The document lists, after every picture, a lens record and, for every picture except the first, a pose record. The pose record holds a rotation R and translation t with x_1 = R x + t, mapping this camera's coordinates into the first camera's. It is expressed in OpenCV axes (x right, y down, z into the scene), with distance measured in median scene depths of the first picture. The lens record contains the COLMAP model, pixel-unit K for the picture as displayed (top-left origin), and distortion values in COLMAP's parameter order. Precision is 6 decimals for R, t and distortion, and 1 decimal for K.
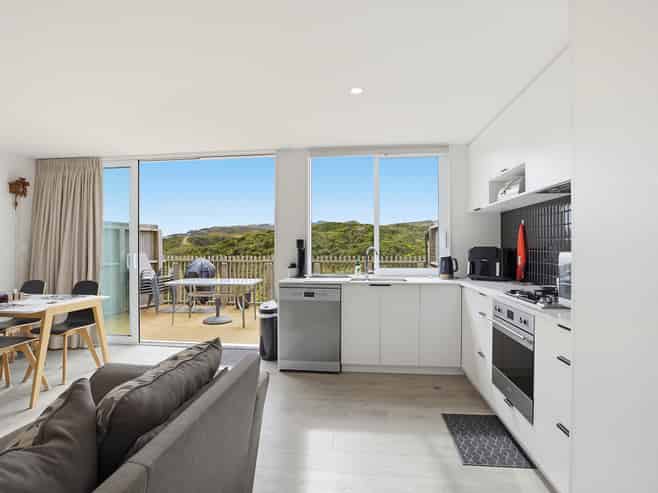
lens RADIAL K [[355.5, 0, 329.7], [0, 355.5, 247.5], [0, 0, 1]] dist [-0.037202, 0.008971]
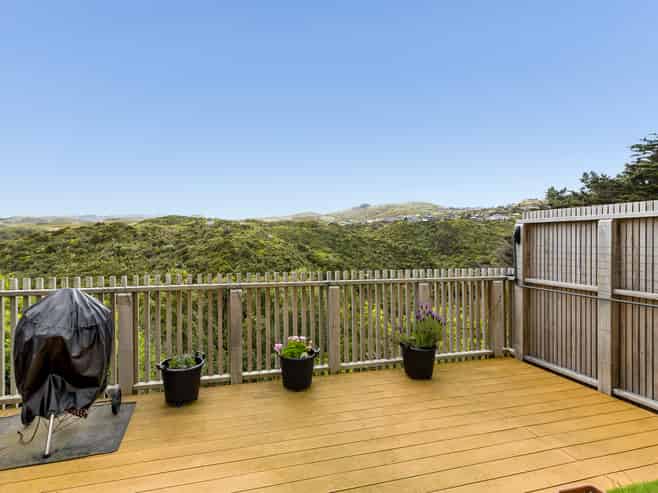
lens RADIAL K [[355.5, 0, 331.6], [0, 355.5, 244.0], [0, 0, 1]] dist [-0.037202, 0.008971]
pose [[0.911441, 0.000595, 0.411429, -0.526159], [-0.001726, 0.999996, 0.002379, -0.039496], [-0.411426, -0.002878, 0.911439, 1.062732]]
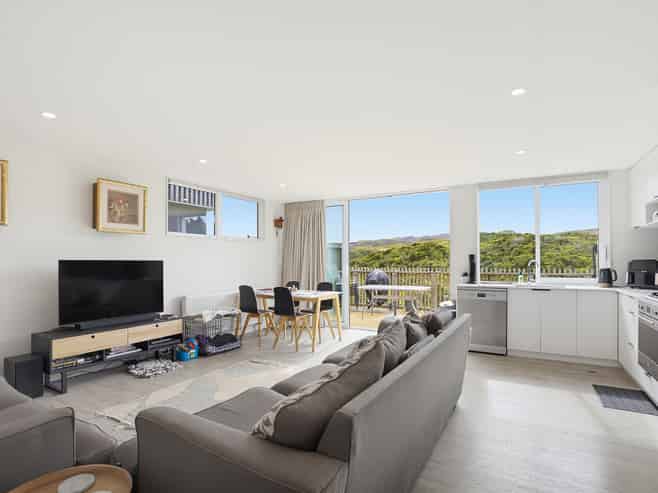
lens RADIAL K [[355.5, 0, 322.2], [0, 355.5, 258.0], [0, 0, 1]] dist [-0.037202, 0.008971]
pose [[0.912232, -0.004176, -0.409653, -0.052340], [0.001269, 0.999972, -0.007366, -0.001090], [0.409672, 0.006200, 0.912212, -0.425846]]
